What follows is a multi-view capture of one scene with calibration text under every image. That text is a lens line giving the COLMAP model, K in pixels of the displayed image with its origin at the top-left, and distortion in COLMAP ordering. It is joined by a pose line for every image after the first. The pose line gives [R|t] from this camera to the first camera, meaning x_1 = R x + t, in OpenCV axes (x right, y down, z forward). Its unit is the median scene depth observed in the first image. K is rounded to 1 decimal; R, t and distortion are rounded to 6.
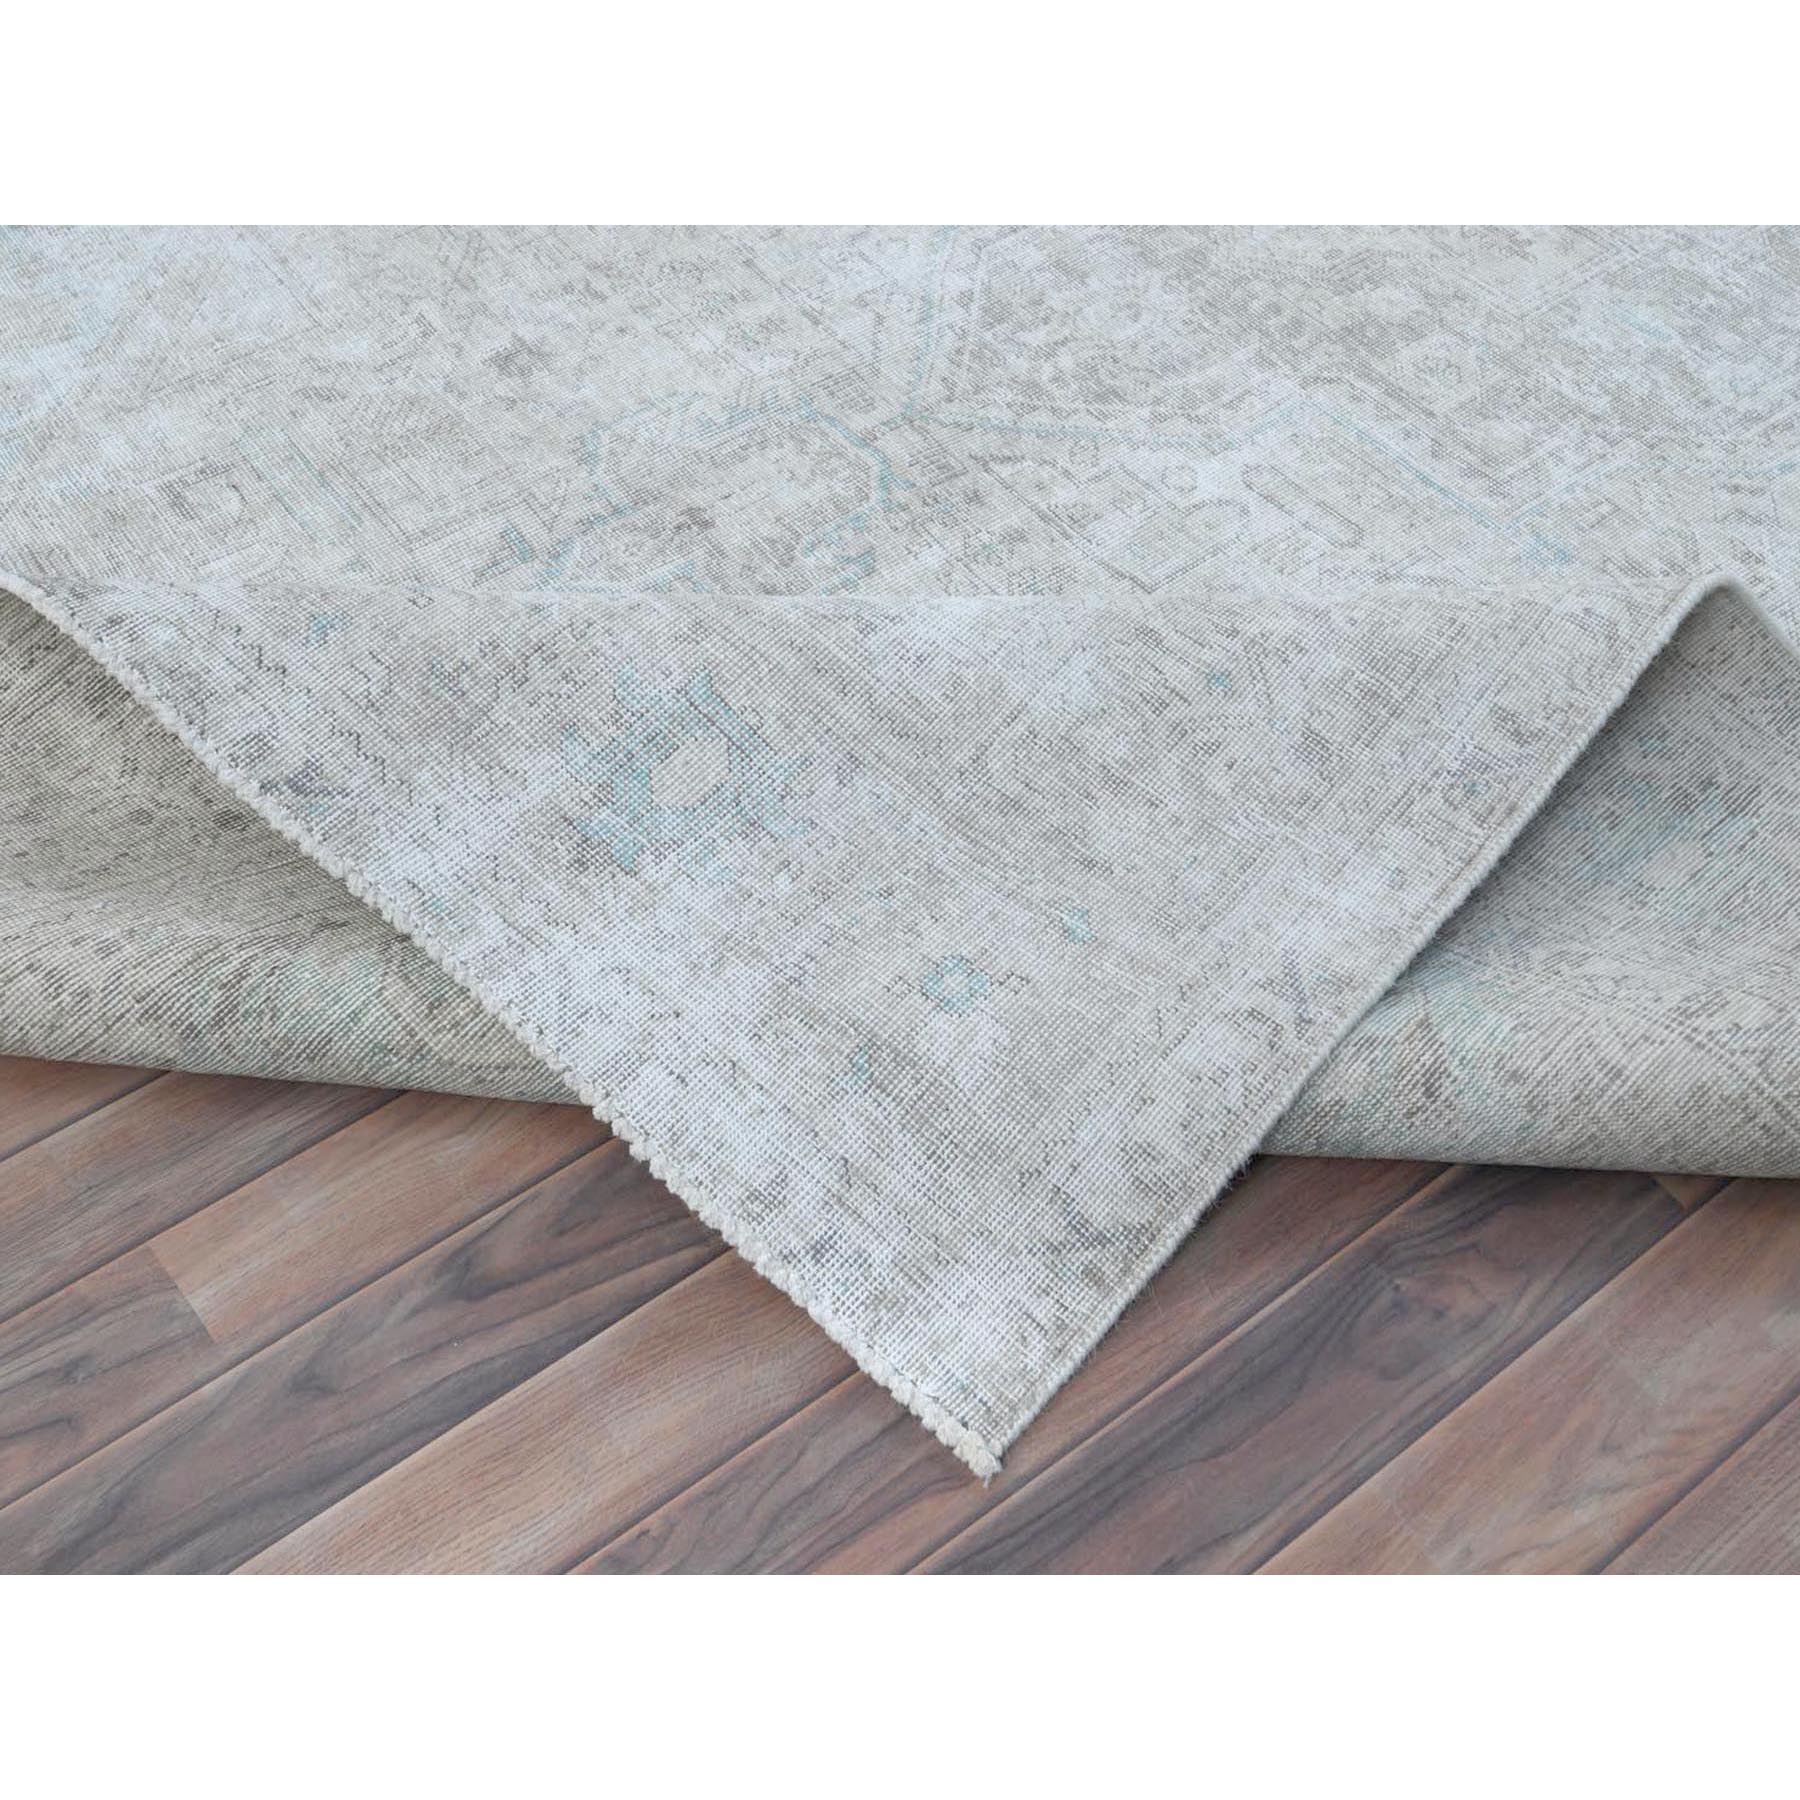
lens RADIAL K [[1940.5, 0, 903.3], [0, 1940.5, 893.4], [0, 0, 1]] dist [0.027612, 0.000000]
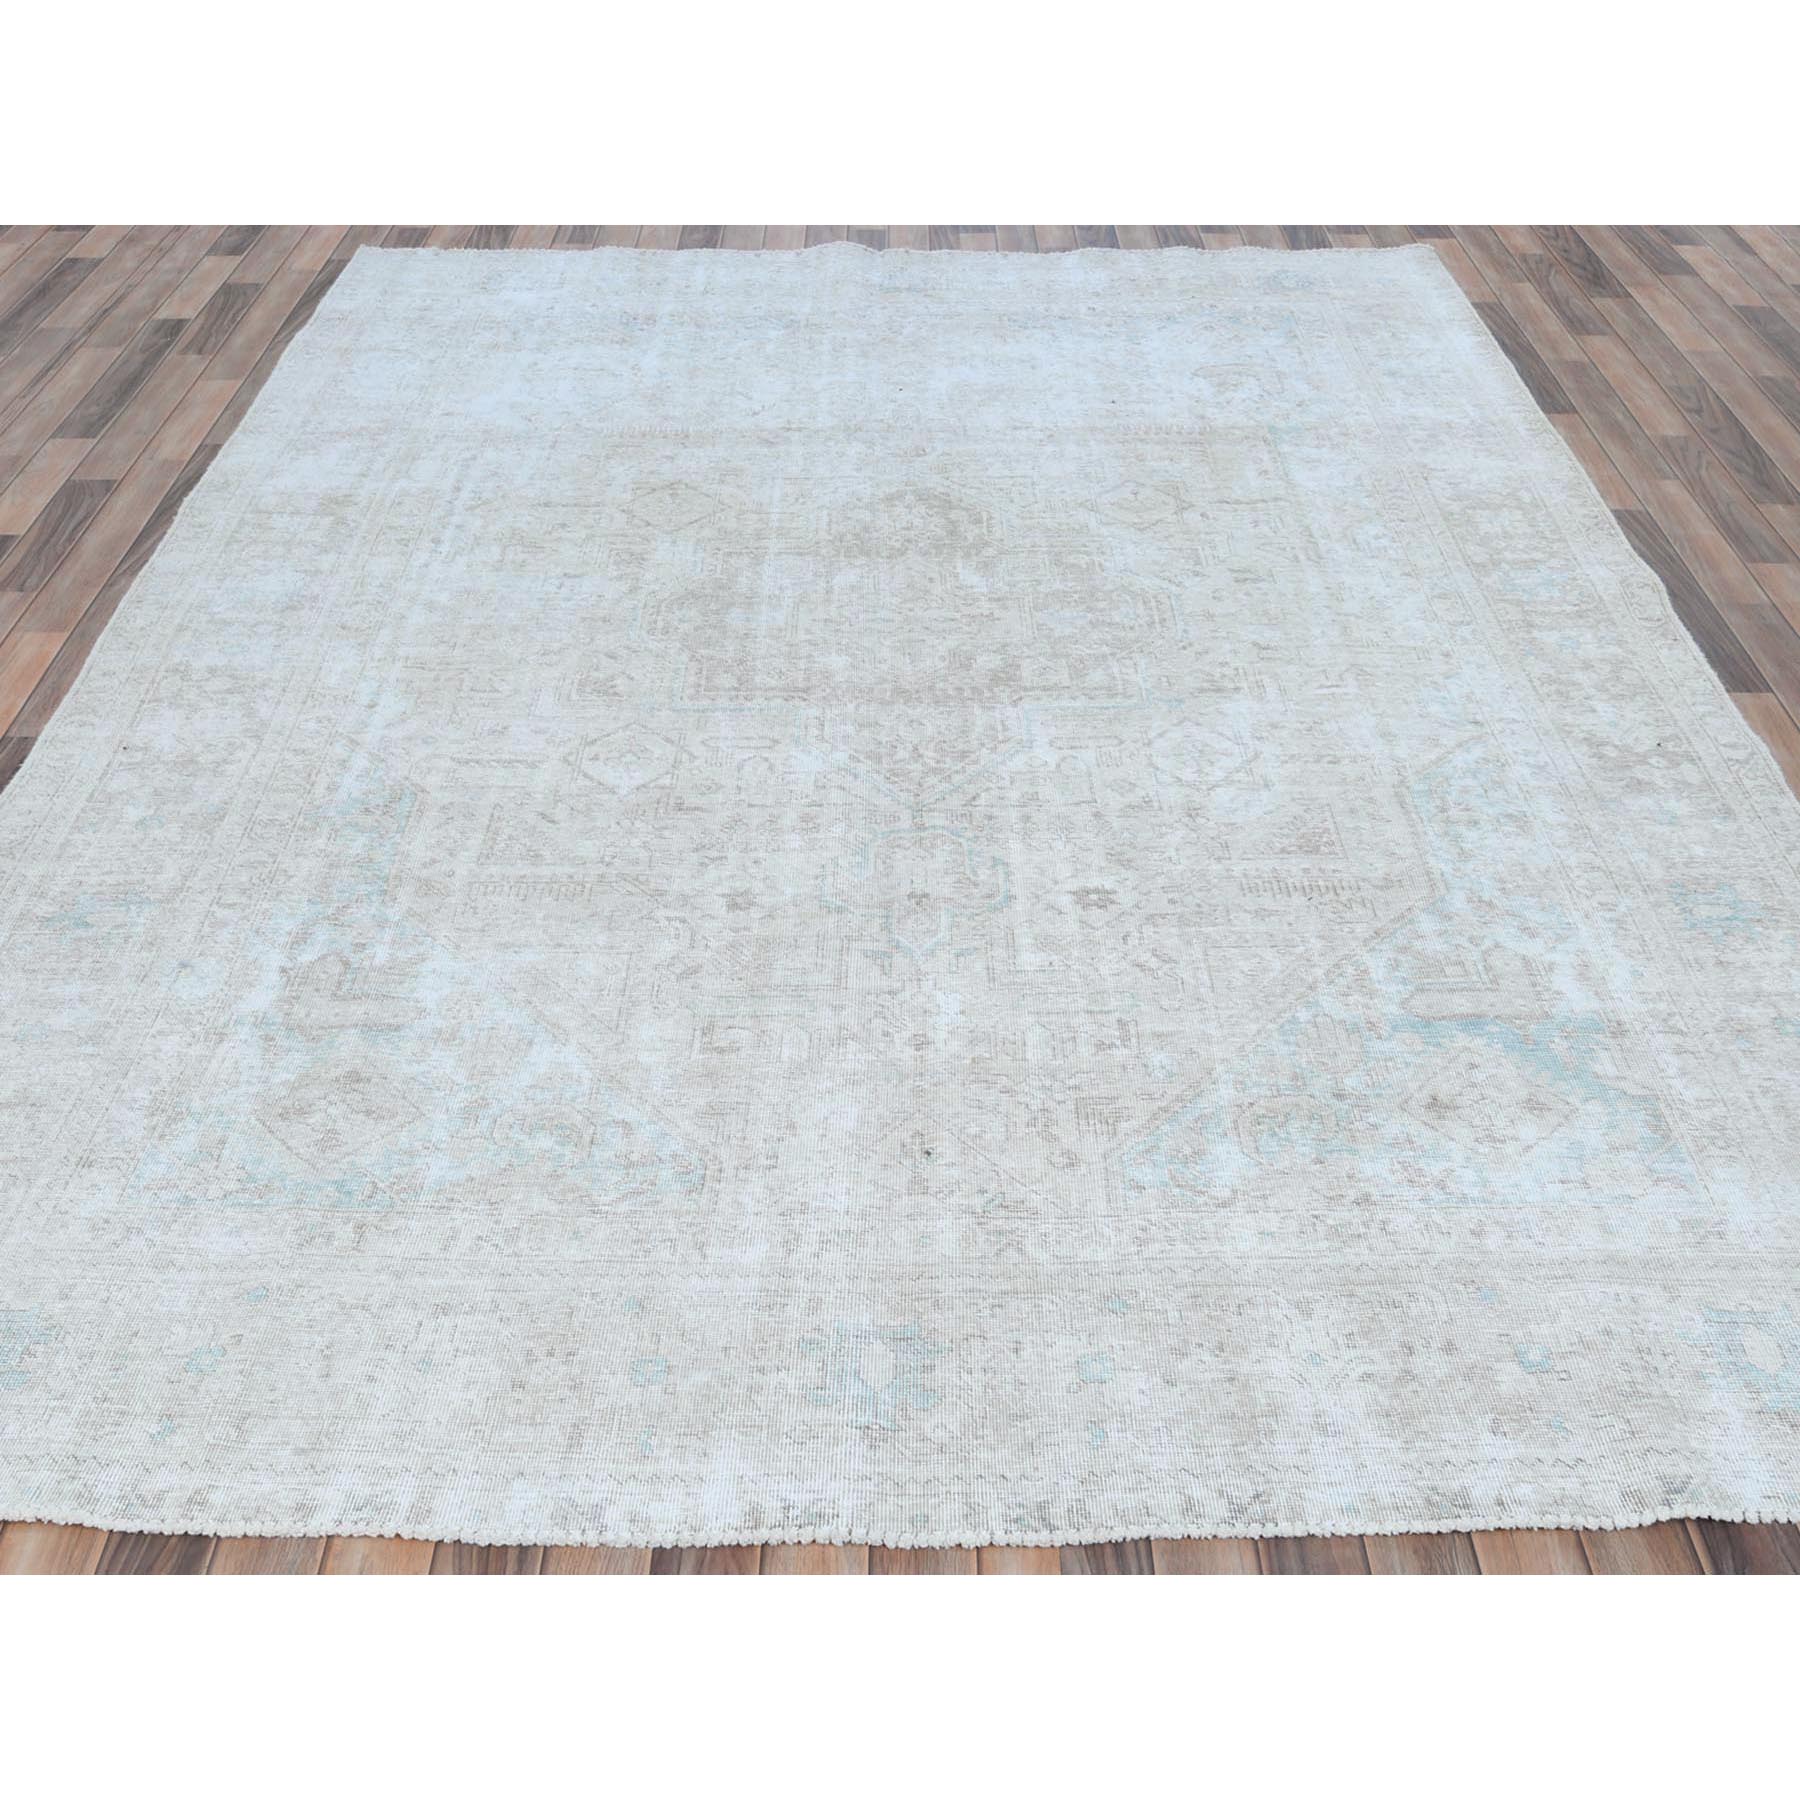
lens RADIAL K [[1838.8, 0, 904.2], [0, 1838.8, 900.9], [0, 0, 1]] dist [0.006596, 0.000000]
pose [[0.598583, -0.501758, 0.624450, -1.097115], [0.644029, 0.764996, -0.002661, -0.182158], [-0.476366, 0.403757, 0.781061, -0.286000]]
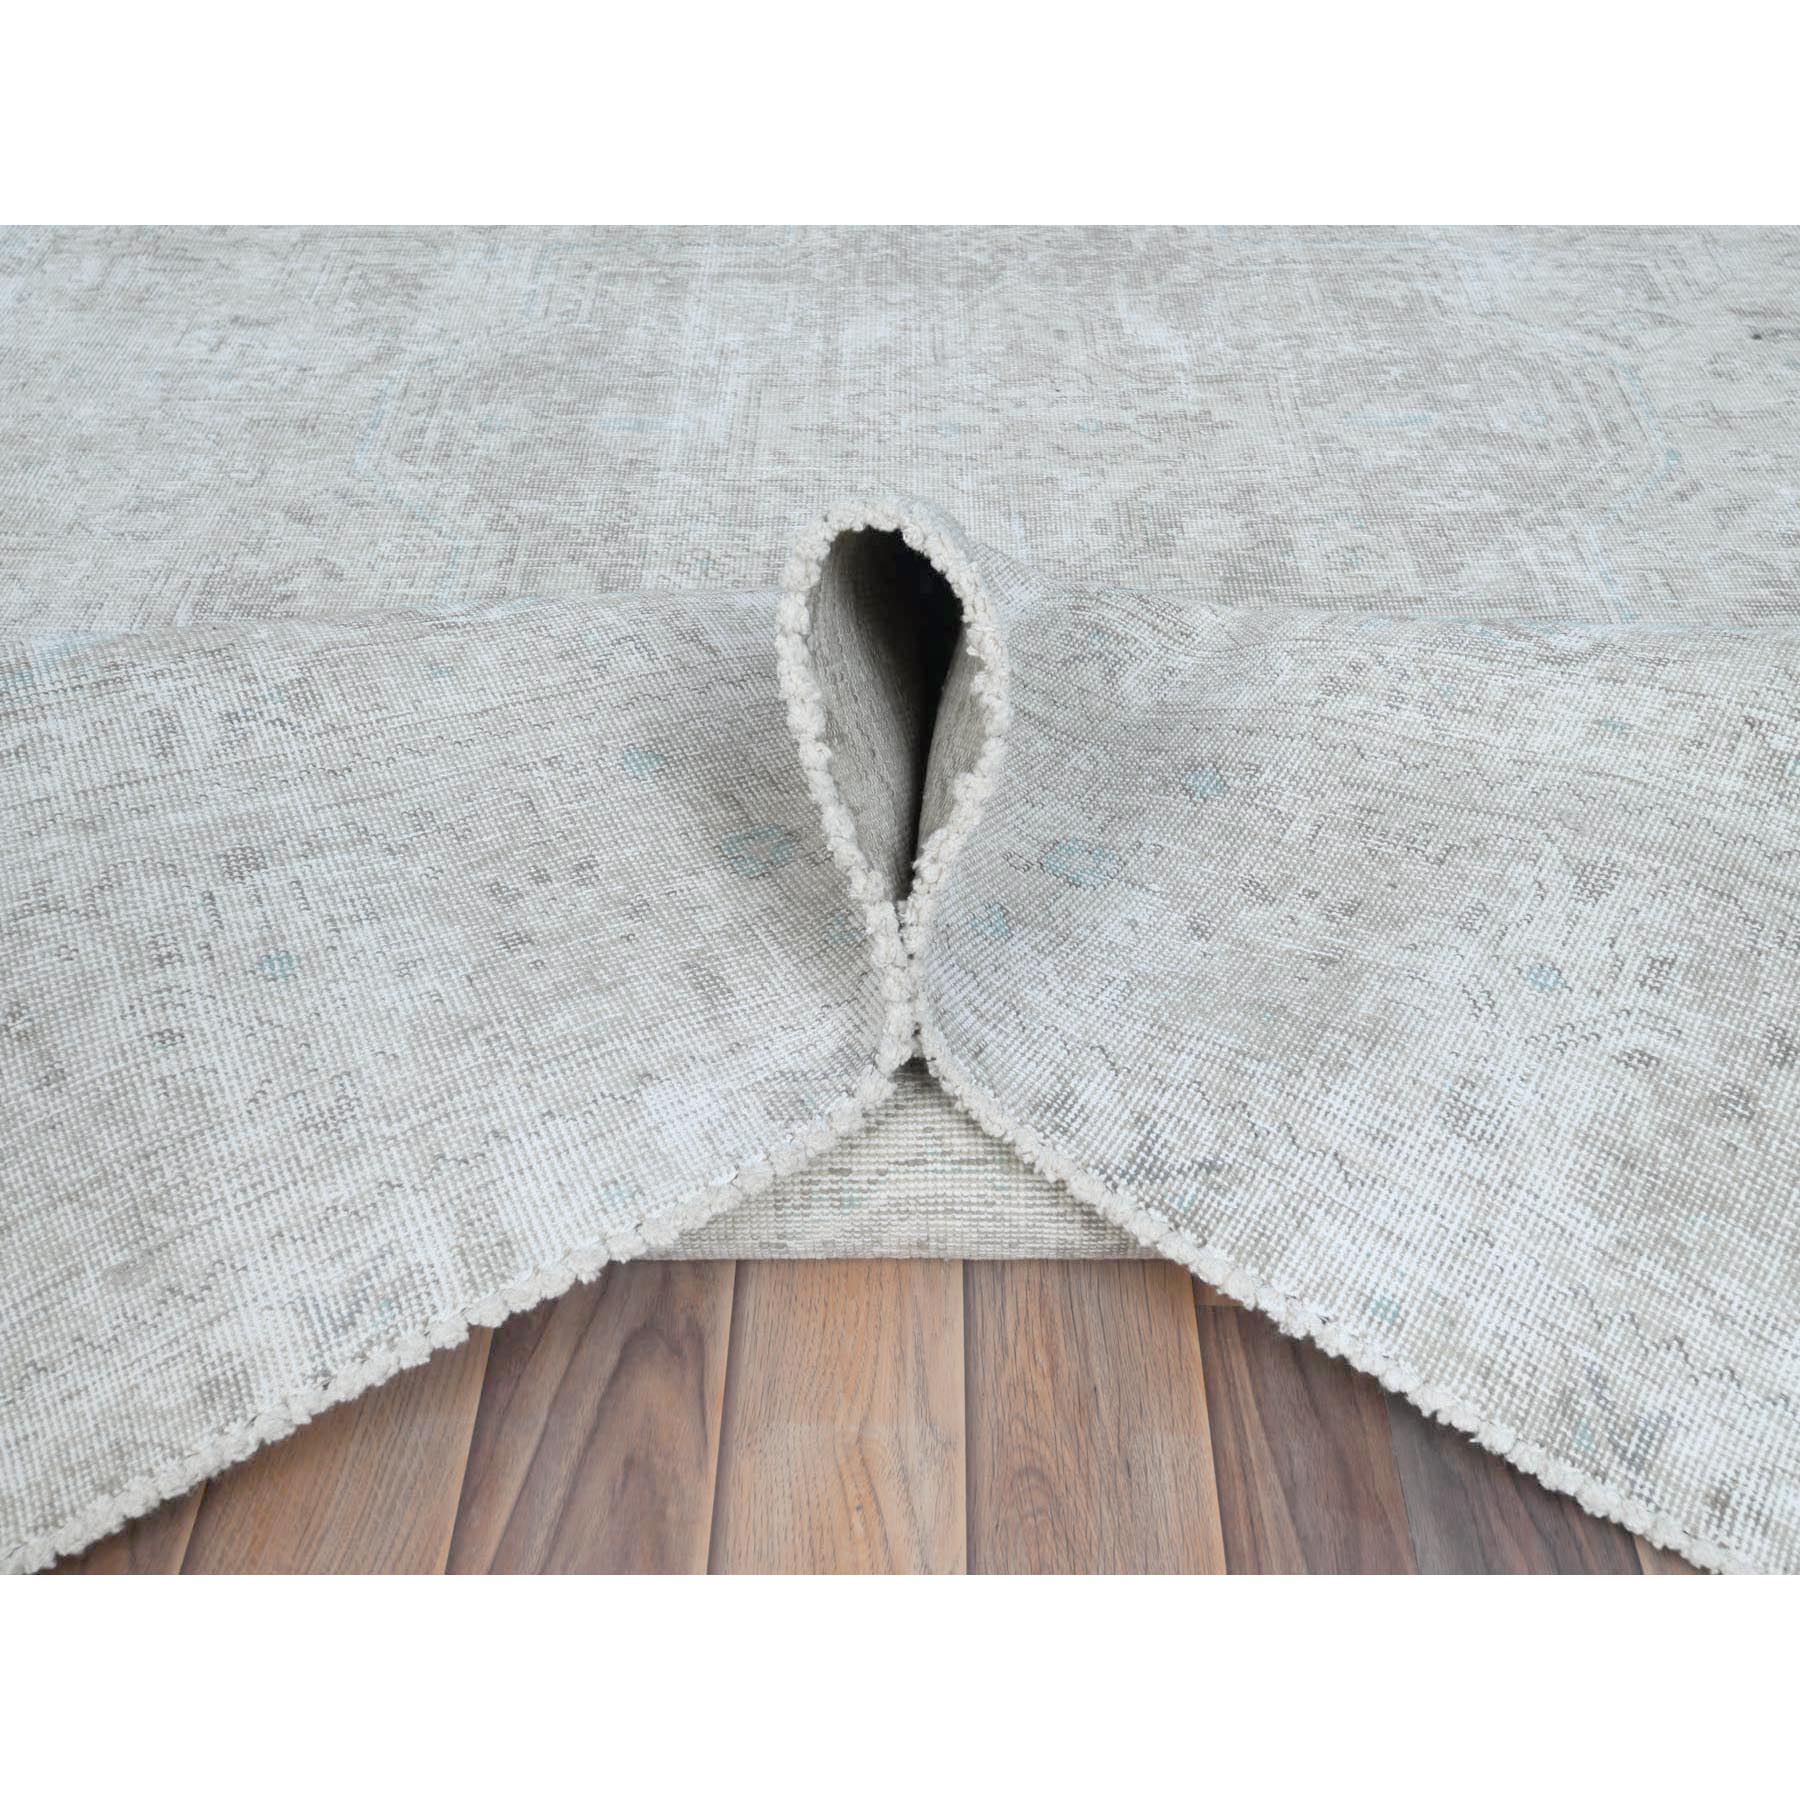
lens RADIAL K [[1947.1, 0, 906.3], [0, 1947.1, 898.7], [0, 0, 1]] dist [0.036156, 0.000000]
pose [[0.608124, -0.553158, 0.569387, -0.374882], [0.641063, 0.765236, 0.058748, -0.333372], [-0.468213, 0.329287, 0.819968, 0.486649]]
